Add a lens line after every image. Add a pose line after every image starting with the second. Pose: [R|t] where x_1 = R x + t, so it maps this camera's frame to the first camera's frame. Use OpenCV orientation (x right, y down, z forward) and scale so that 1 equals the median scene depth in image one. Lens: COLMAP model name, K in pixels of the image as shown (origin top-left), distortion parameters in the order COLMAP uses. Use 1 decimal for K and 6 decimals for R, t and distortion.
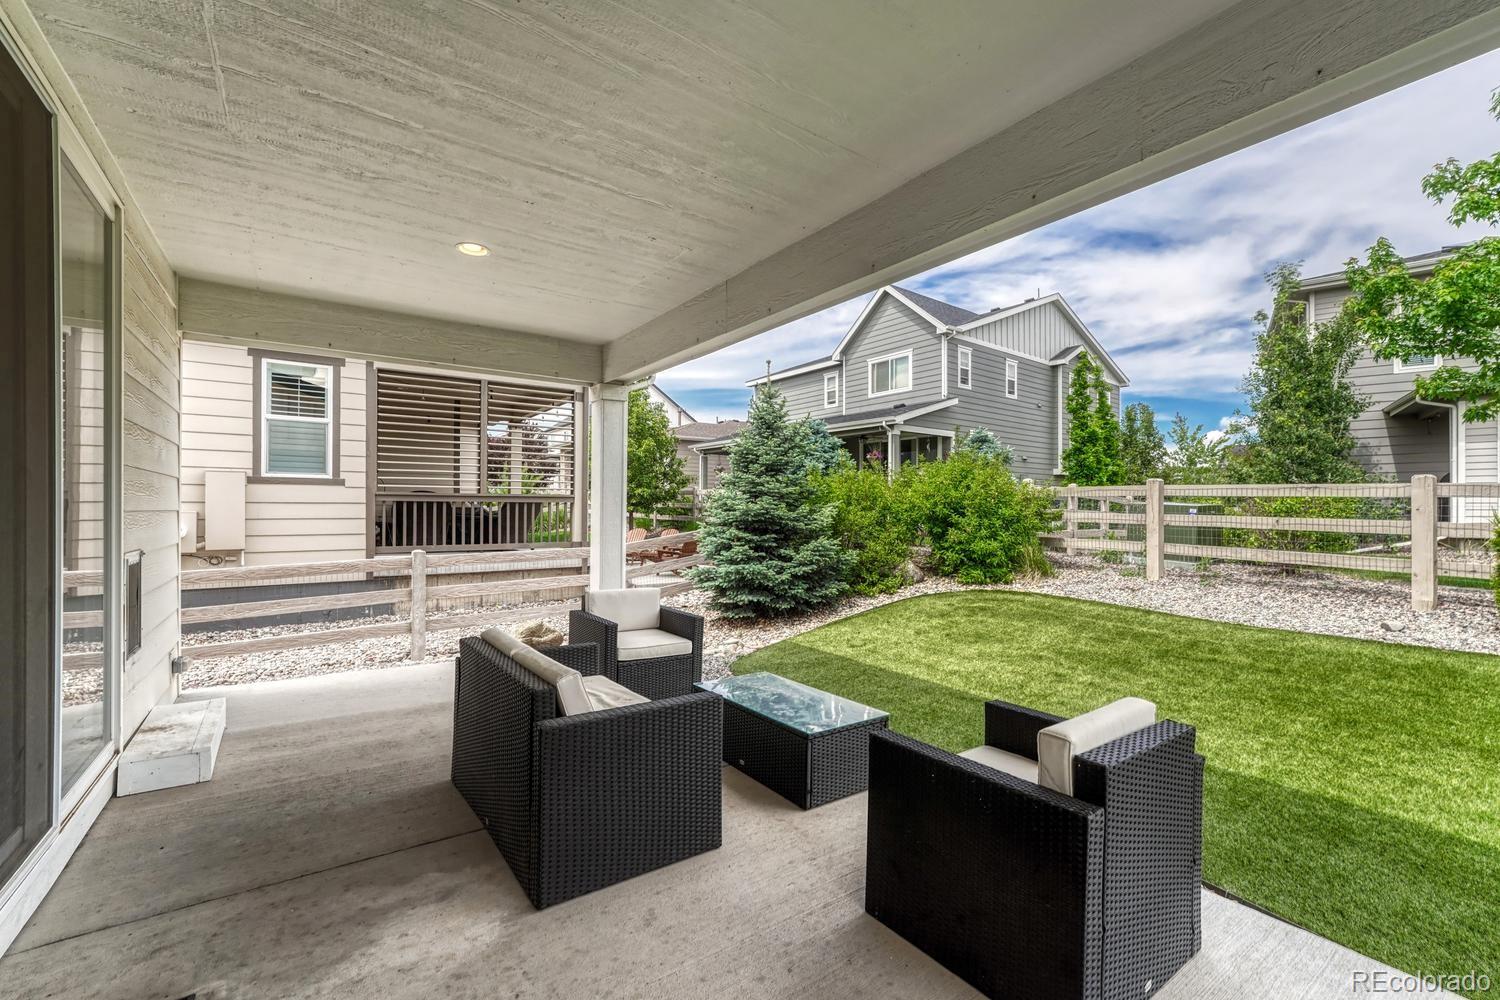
lens RADIAL K [[646.8, 0, 755.7], [0, 646.8, 511.3], [0, 0, 1]] dist [-0.001830, -0.000137]
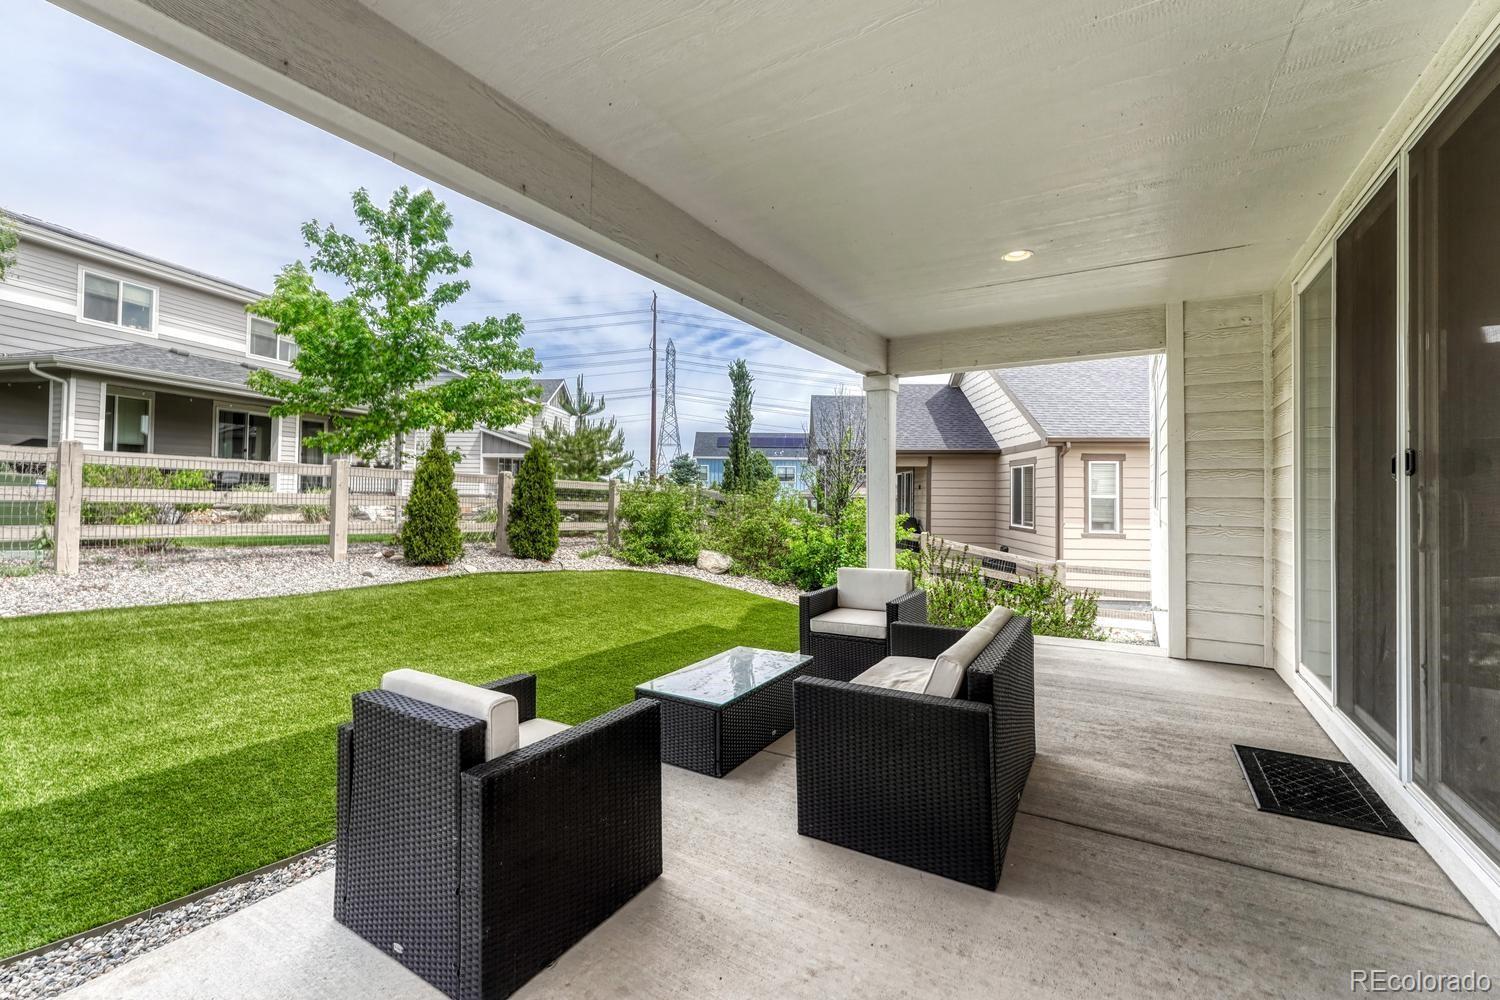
lens RADIAL K [[612.9, 0, 757.0], [0, 612.9, 483.6], [0, 0, 1]] dist [-0.002327, 0.003404]
pose [[-0.396194, 0.006614, 0.918143, -0.142399], [-0.014203, 0.999810, -0.013331, -0.000379], [-0.918057, -0.018322, -0.396025, 0.220134]]
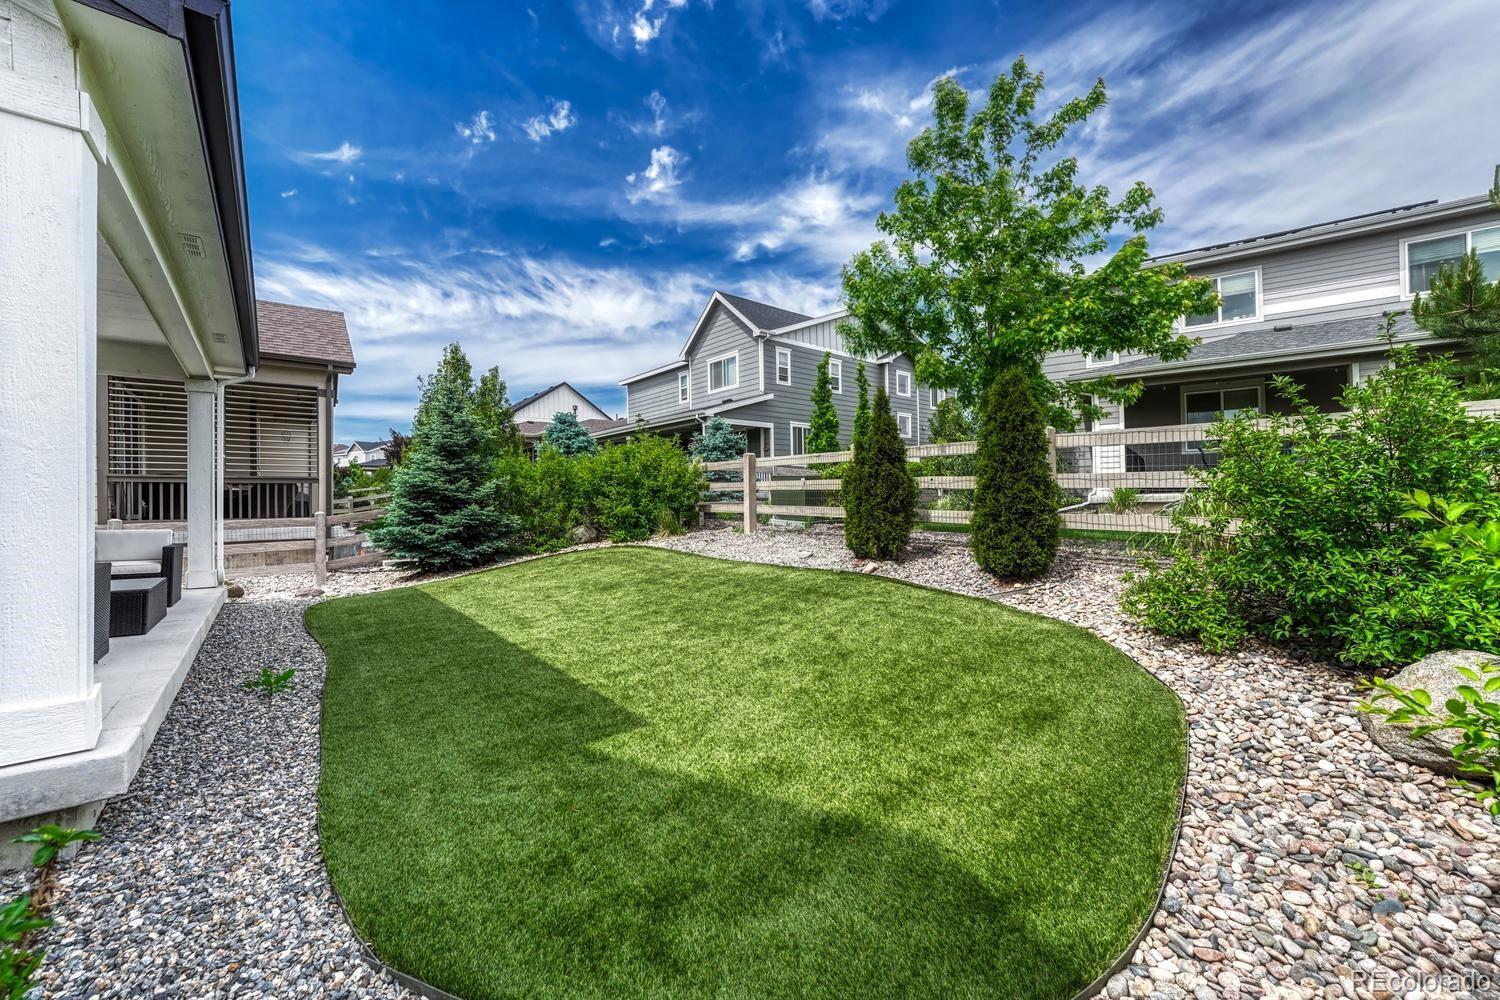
lens RADIAL K [[612.9, 0, 748.0], [0, 612.9, 501.6], [0, 0, 1]] dist [-0.002327, 0.003404]
pose [[0.999194, -0.016928, 0.036406, 0.229285], [0.017136, 0.999839, -0.005397, 0.019783], [-0.036308, 0.006016, 0.999323, -0.069938]]
